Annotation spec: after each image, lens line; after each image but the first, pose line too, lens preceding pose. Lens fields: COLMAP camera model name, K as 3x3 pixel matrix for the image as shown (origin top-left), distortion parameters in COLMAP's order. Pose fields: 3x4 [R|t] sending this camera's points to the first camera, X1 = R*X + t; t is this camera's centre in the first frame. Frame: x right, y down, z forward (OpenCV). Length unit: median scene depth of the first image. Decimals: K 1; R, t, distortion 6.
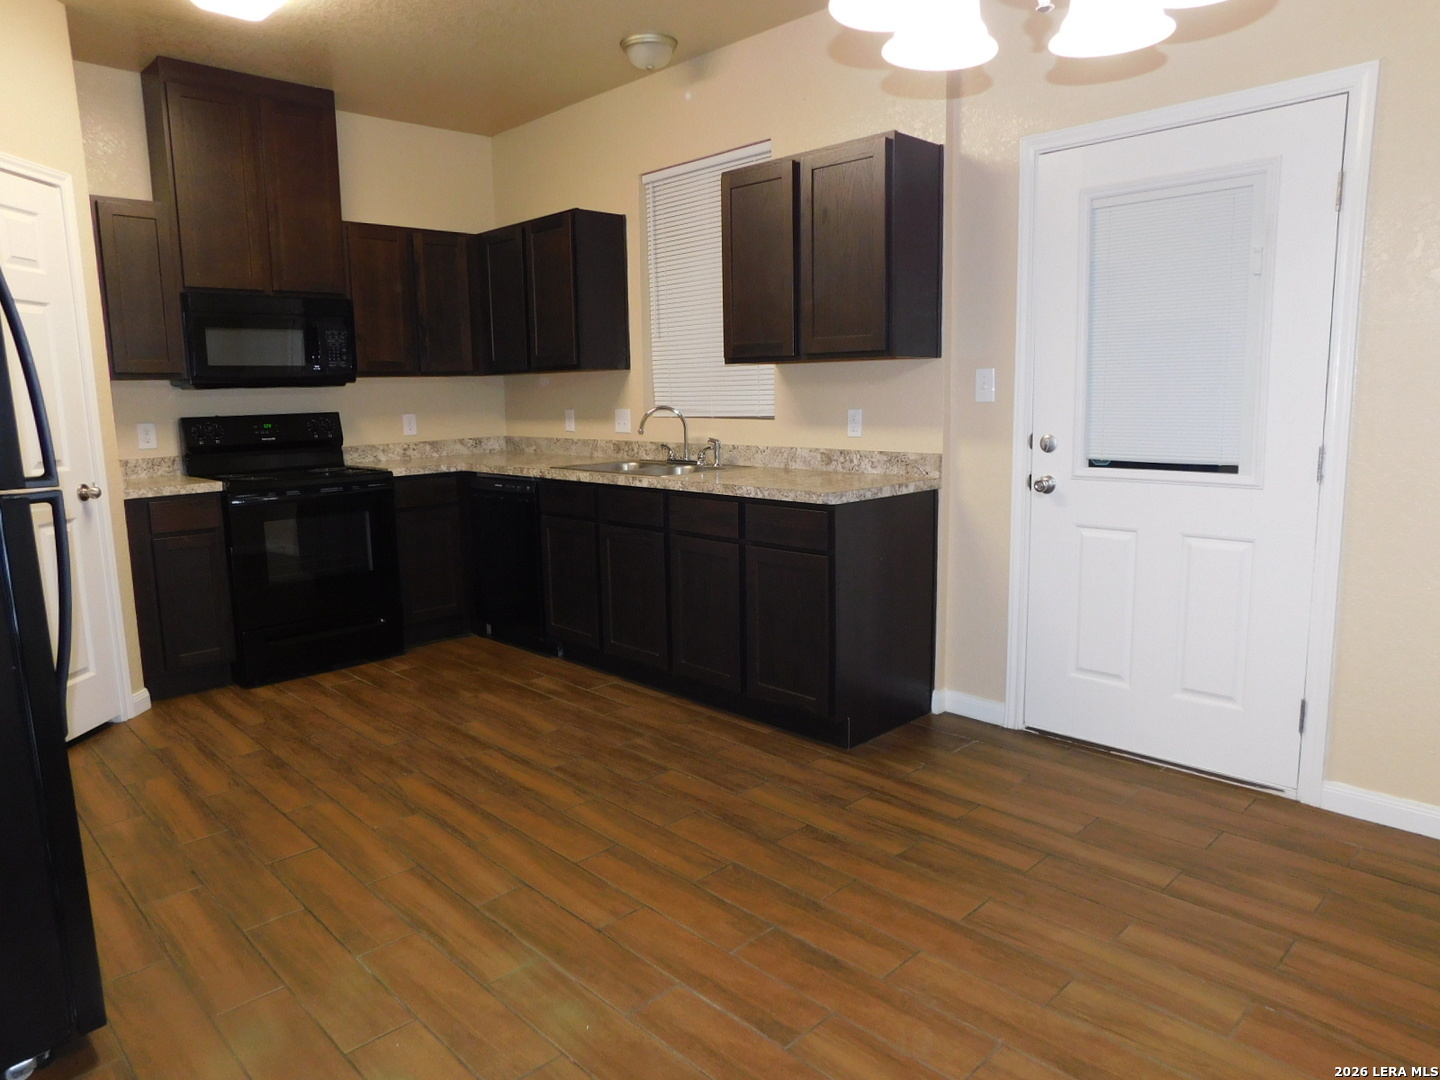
lens RADIAL K [[969.8, 0, 713.0], [0, 969.8, 533.8], [0, 0, 1]] dist [-0.019316, 0.019828]
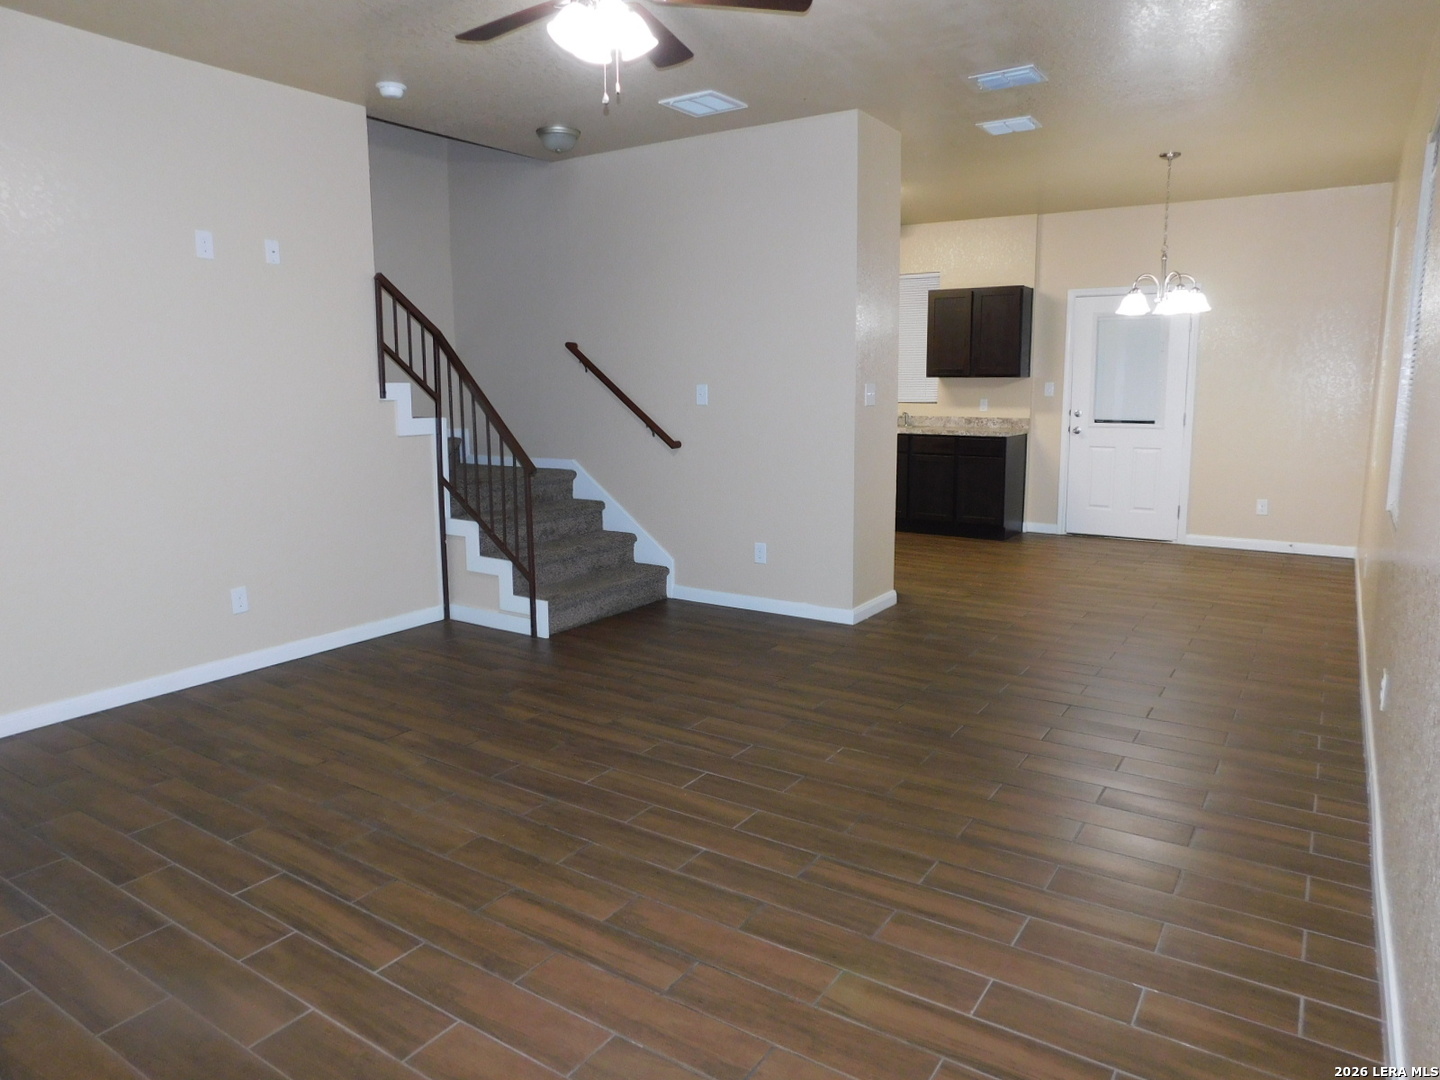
lens RADIAL K [[969.8, 0, 728.4], [0, 969.8, 528.4], [0, 0, 1]] dist [-0.019316, 0.019828]
pose [[0.971947, -0.030021, 0.233278, -1.122091], [0.026960, 0.999504, 0.016301, 0.137244], [-0.233651, -0.009555, 0.972273, -1.208798]]
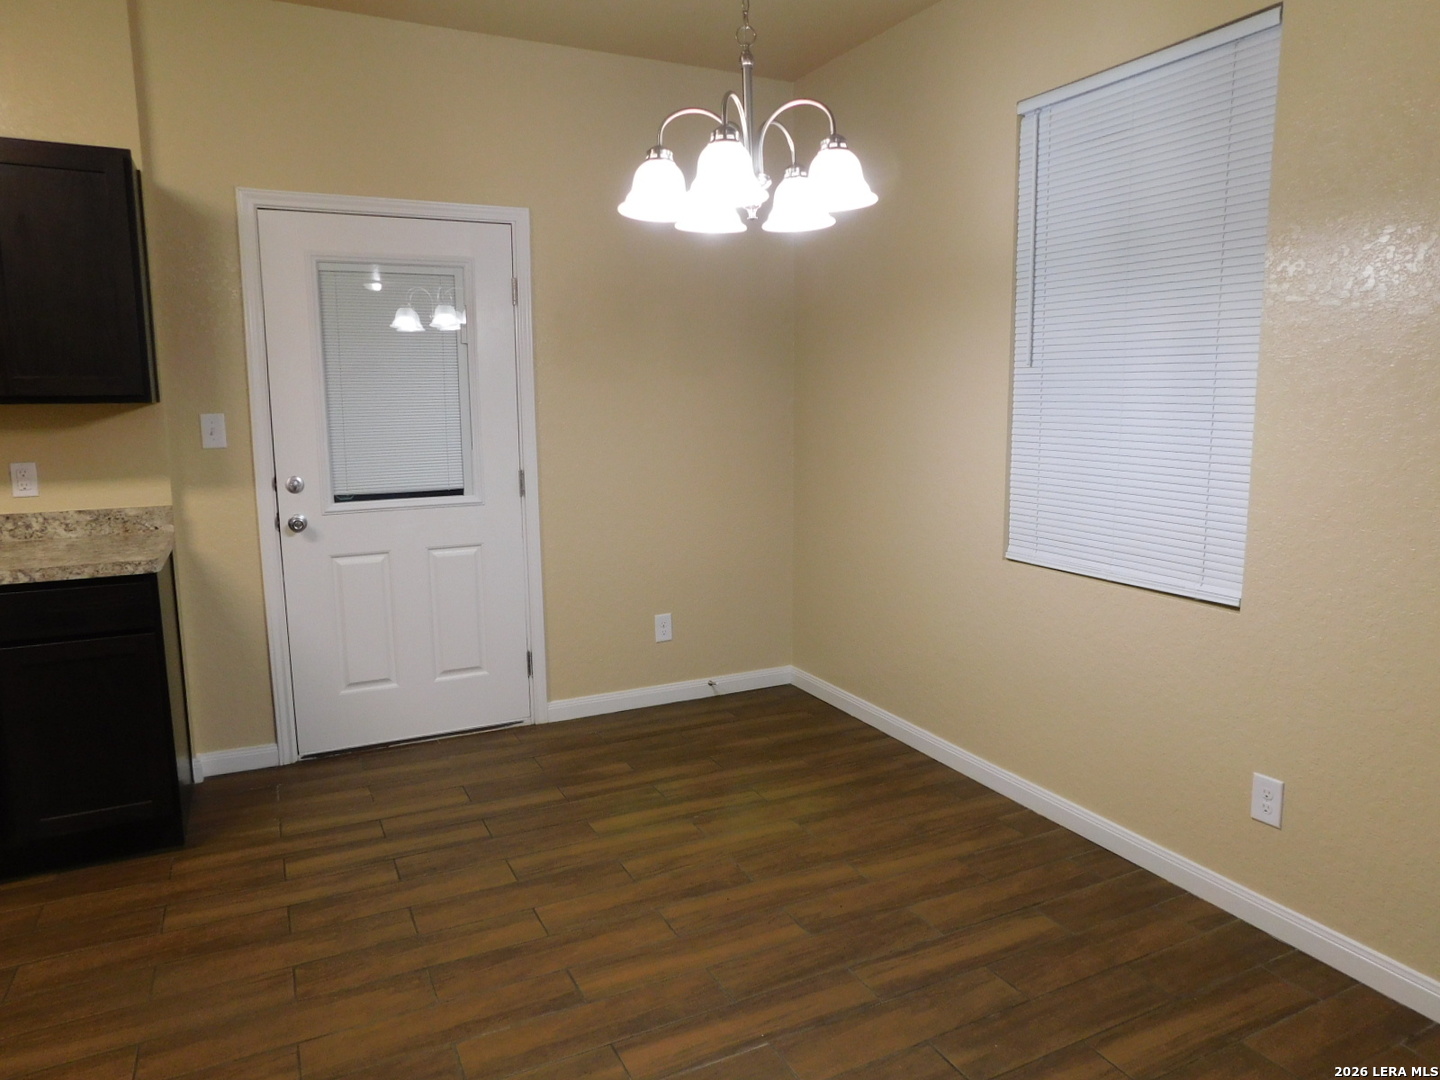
lens RADIAL K [[969.8, 0, 725.1], [0, 969.8, 536.3], [0, 0, 1]] dist [-0.019316, 0.019828]
pose [[0.312655, -0.125286, 0.941568, -0.520123], [0.147604, 0.985630, 0.082136, -0.056314], [-0.938328, 0.113299, 0.326655, 0.225201]]
